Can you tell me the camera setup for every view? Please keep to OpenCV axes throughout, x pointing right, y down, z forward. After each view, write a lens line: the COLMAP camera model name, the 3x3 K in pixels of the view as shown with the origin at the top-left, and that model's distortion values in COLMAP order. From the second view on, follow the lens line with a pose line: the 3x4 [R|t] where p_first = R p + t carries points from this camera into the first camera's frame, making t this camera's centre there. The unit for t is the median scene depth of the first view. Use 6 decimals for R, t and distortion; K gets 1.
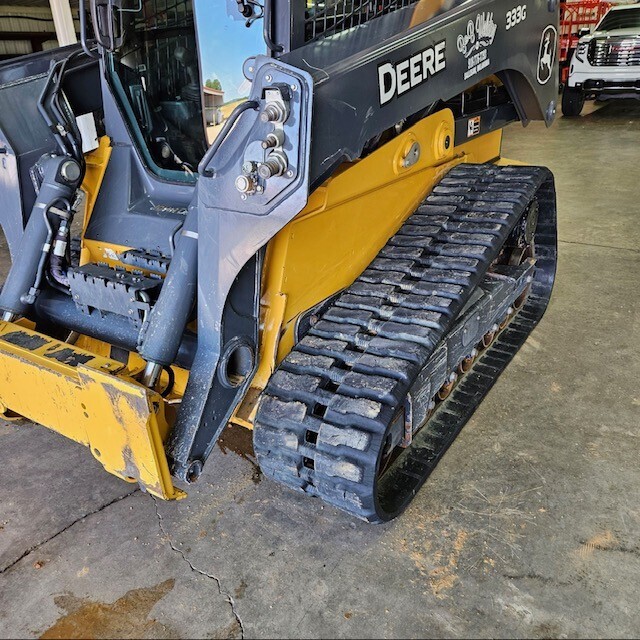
lens RADIAL K [[572.8, 0, 329.7], [0, 572.8, 332.8], [0, 0, 1]] dist [0.018846, -0.014493]
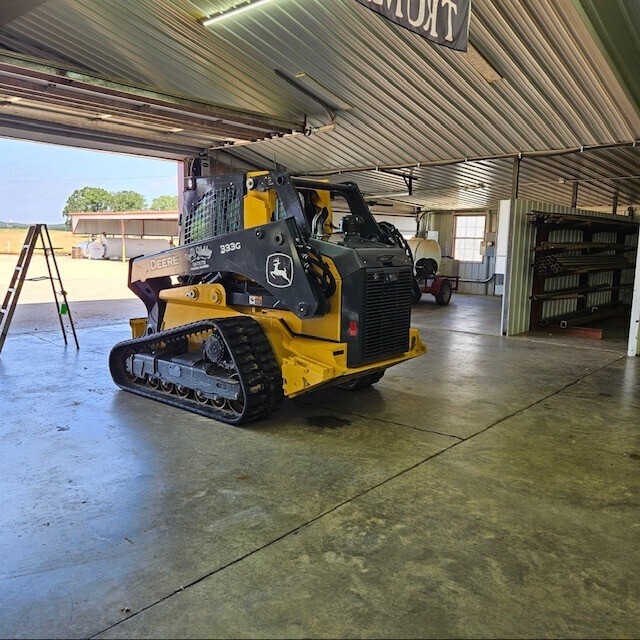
lens RADIAL K [[568.5, 0, 317.4], [0, 568.5, 333.0], [0, 0, 1]] dist [0.058699, -0.023173]
pose [[-0.134554, 0.193299, -0.971870, 2.987961], [-0.446705, 0.863642, 0.233619, -1.171057], [0.884506, 0.465573, -0.029858, 1.920711]]
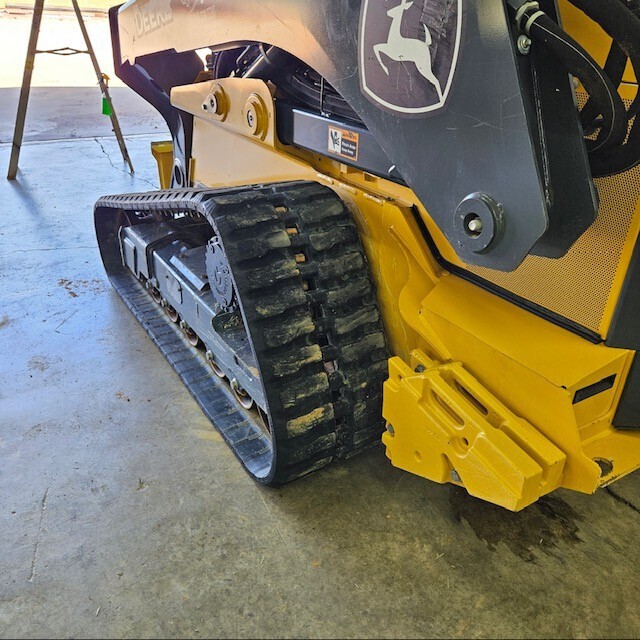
lens RADIAL K [[602.4, 0, 319.3], [0, 602.4, 335.4], [0, 0, 1]] dist [0.062113, -0.016022]
pose [[-0.421119, 0.453191, -0.785670, 1.278172], [-0.409894, 0.677631, 0.610576, -0.905102], [0.809102, 0.579166, -0.099603, 1.750195]]
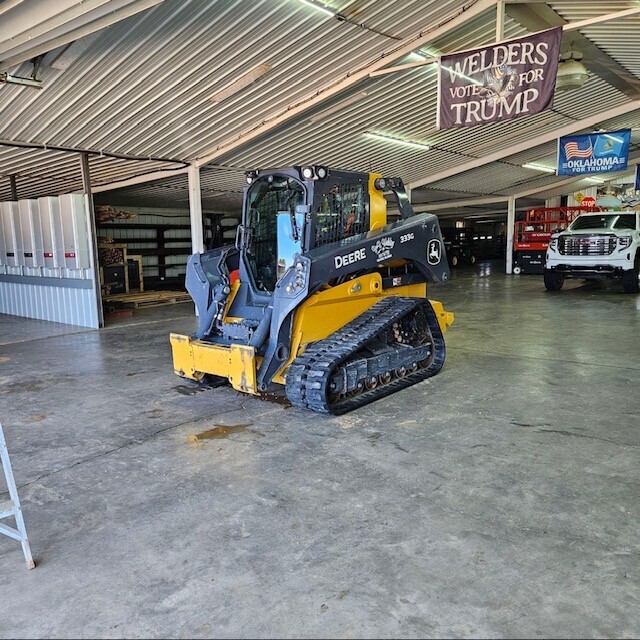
lens RADIAL K [[566.9, 0, 311.3], [0, 566.9, 328.0], [0, 0, 1]] dist [0.088508, -0.097248]
pose [[0.991445, 0.037073, -0.125149, 0.309333], [-0.071714, 0.955850, -0.284972, 0.686012], [0.109059, 0.291509, 0.950331, -1.585654]]
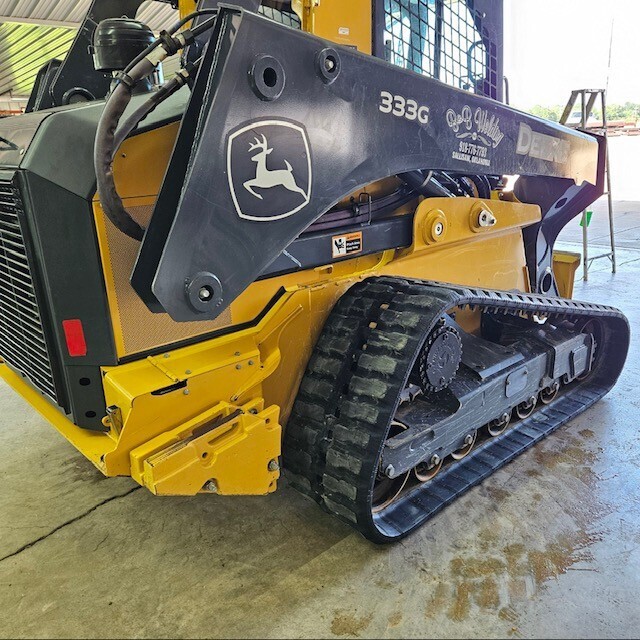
lens RADIAL K [[568.5, 0, 317.4], [0, 568.5, 333.0], [0, 0, 1]] dist [0.058699, -0.023173]
pose [[-0.963573, -0.013677, 0.267096, -0.411716], [0.179902, 0.705831, 0.685156, -1.351647], [-0.197896, 0.708249, -0.677659, 2.747966]]
